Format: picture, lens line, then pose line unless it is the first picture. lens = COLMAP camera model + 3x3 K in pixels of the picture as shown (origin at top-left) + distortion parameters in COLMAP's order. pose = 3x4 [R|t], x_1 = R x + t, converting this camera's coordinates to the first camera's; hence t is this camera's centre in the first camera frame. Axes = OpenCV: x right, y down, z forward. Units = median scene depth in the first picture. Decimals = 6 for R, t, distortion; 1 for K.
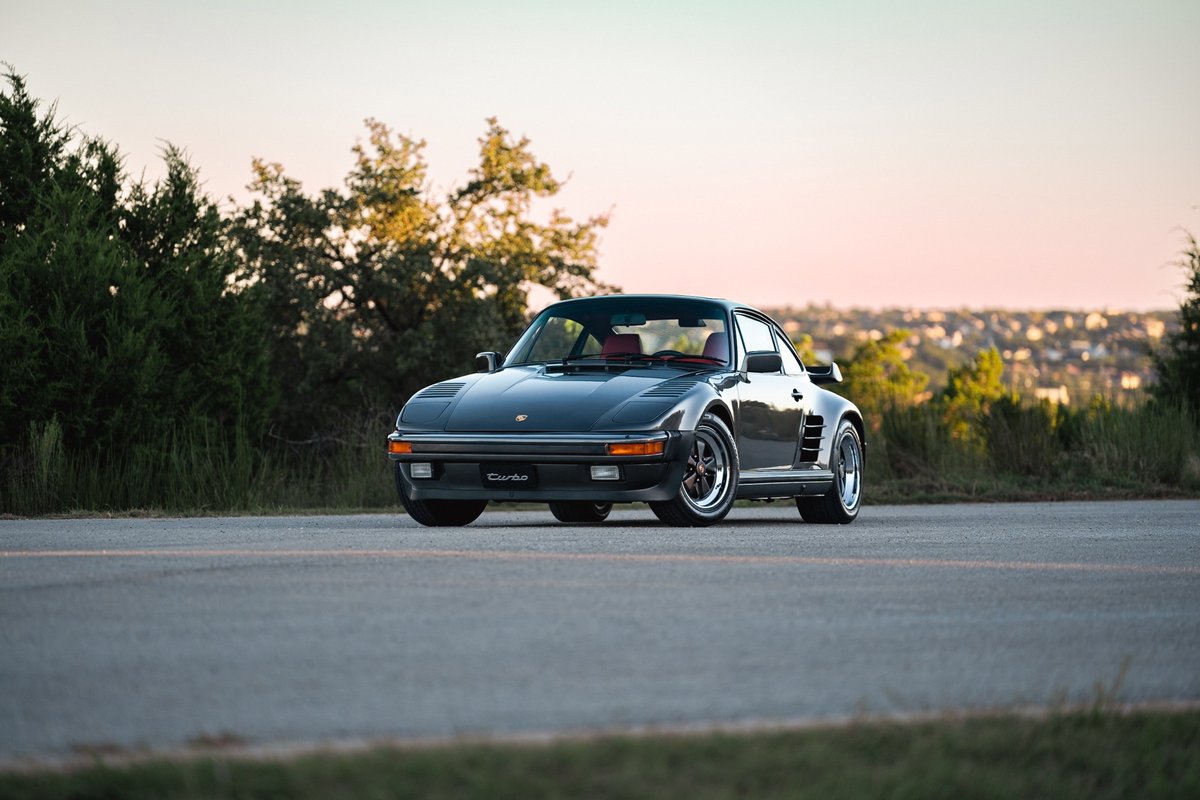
lens RADIAL K [[4462.8, 0, 698.4], [0, 4462.8, 465.3], [0, 0, 1]] dist [0.121693, 0.000000]
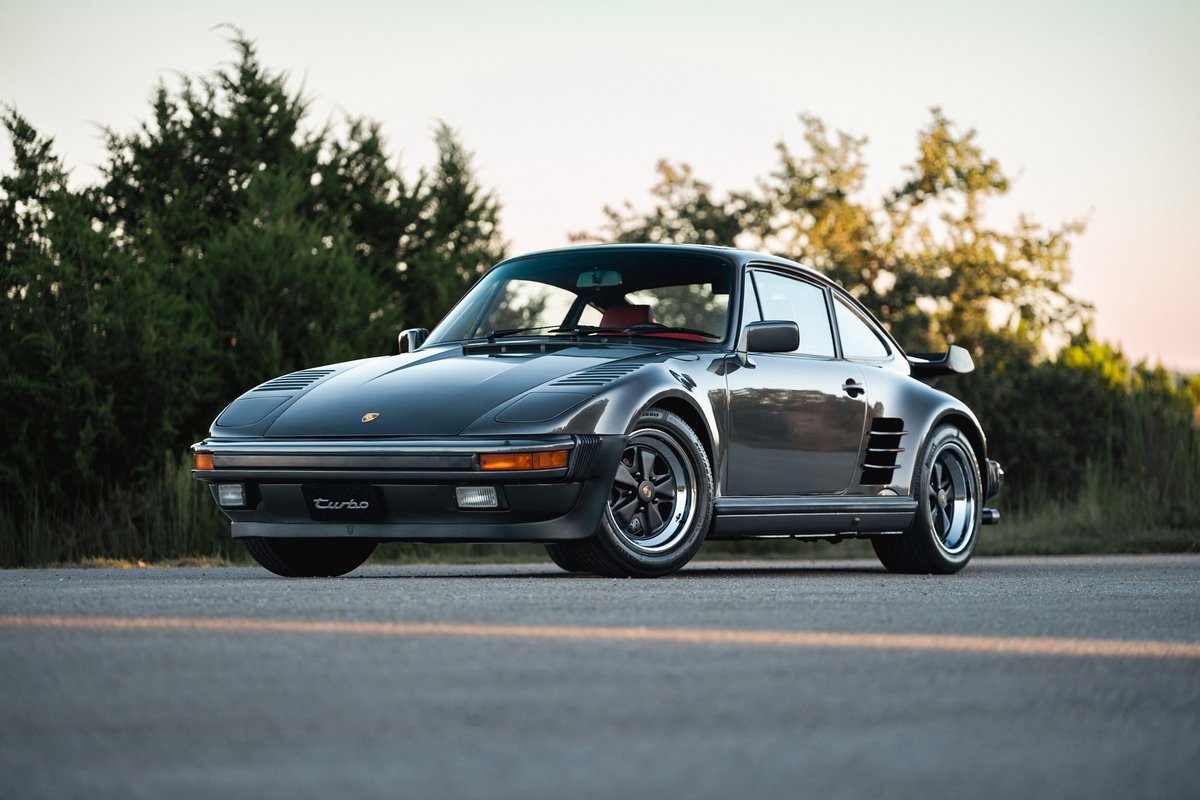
lens RADIAL K [[4462.8, 0, 608.8], [0, 4462.8, 405.7], [0, 0, 1]] dist [0.121693, 0.000000]
pose [[0.982484, -0.006597, -0.186229, 0.067922], [0.001710, 0.999650, -0.026390, 0.003114], [0.186338, 0.025609, 0.982152, 0.188798]]
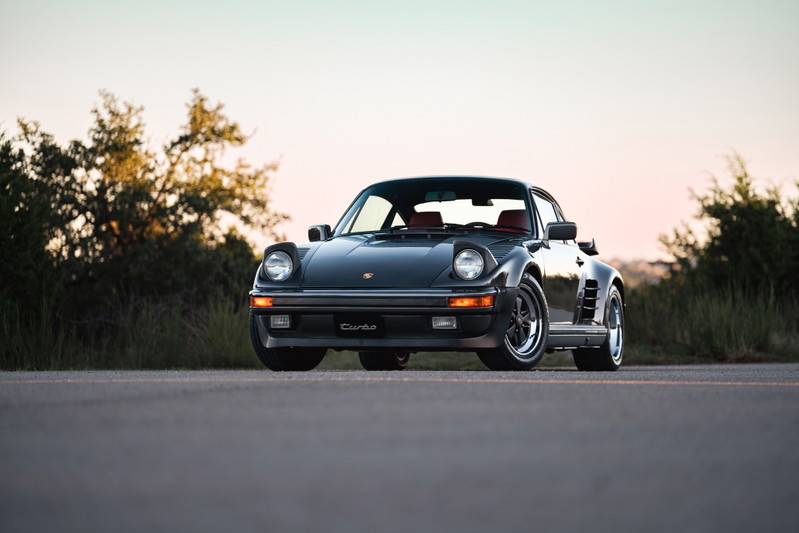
lens RADIAL K [[2983.7, 0, 406.7], [0, 2983.7, 274.5], [0, 0, 1]] dist [0.153774, 0.000000]
pose [[0.998641, 0.000756, 0.052103, -0.038684], [0.000789, 0.999561, -0.029617, 0.006550], [-0.052103, 0.029618, 0.998202, 0.129543]]
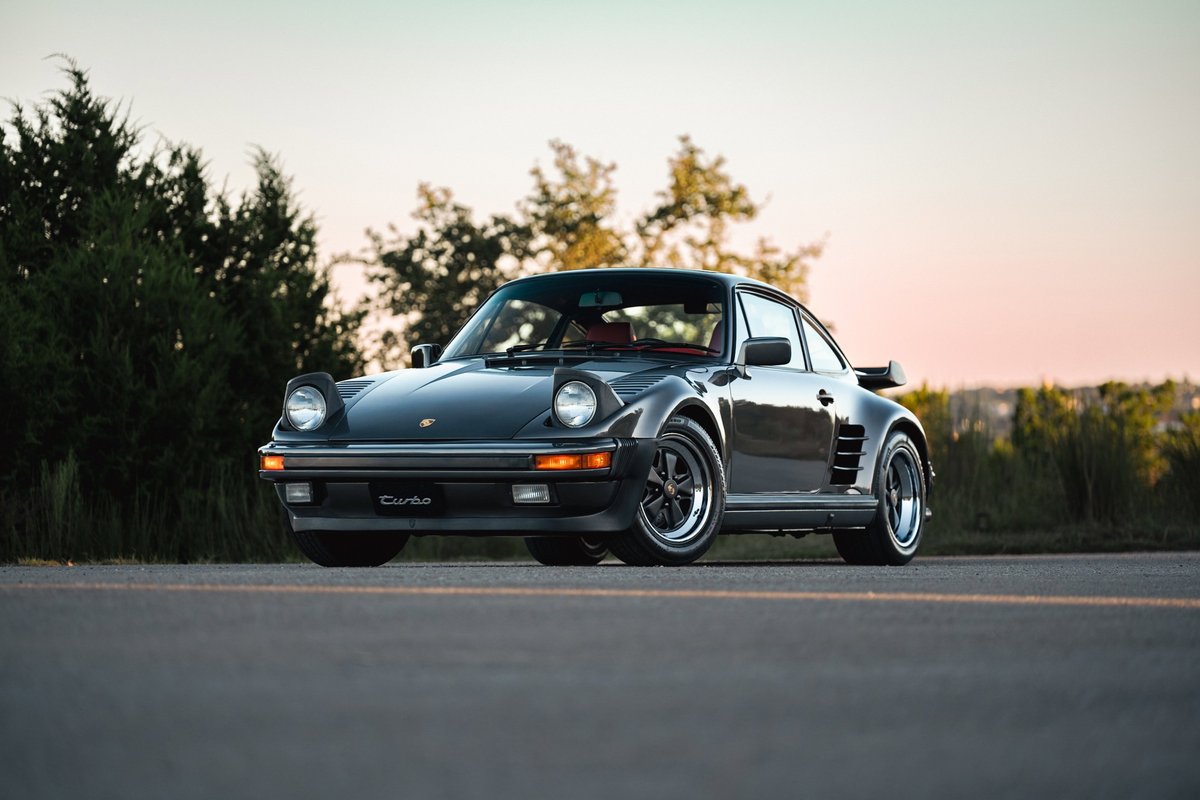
lens RADIAL K [[4462.8, 0, 643.1], [0, 4462.8, 444.7], [0, 0, 1]] dist [0.121693, 0.000000]
pose [[0.995684, -0.005731, -0.092633, 0.037171], [0.003707, 0.999751, -0.022002, 0.005522], [0.092736, 0.021563, 0.995457, 0.138365]]
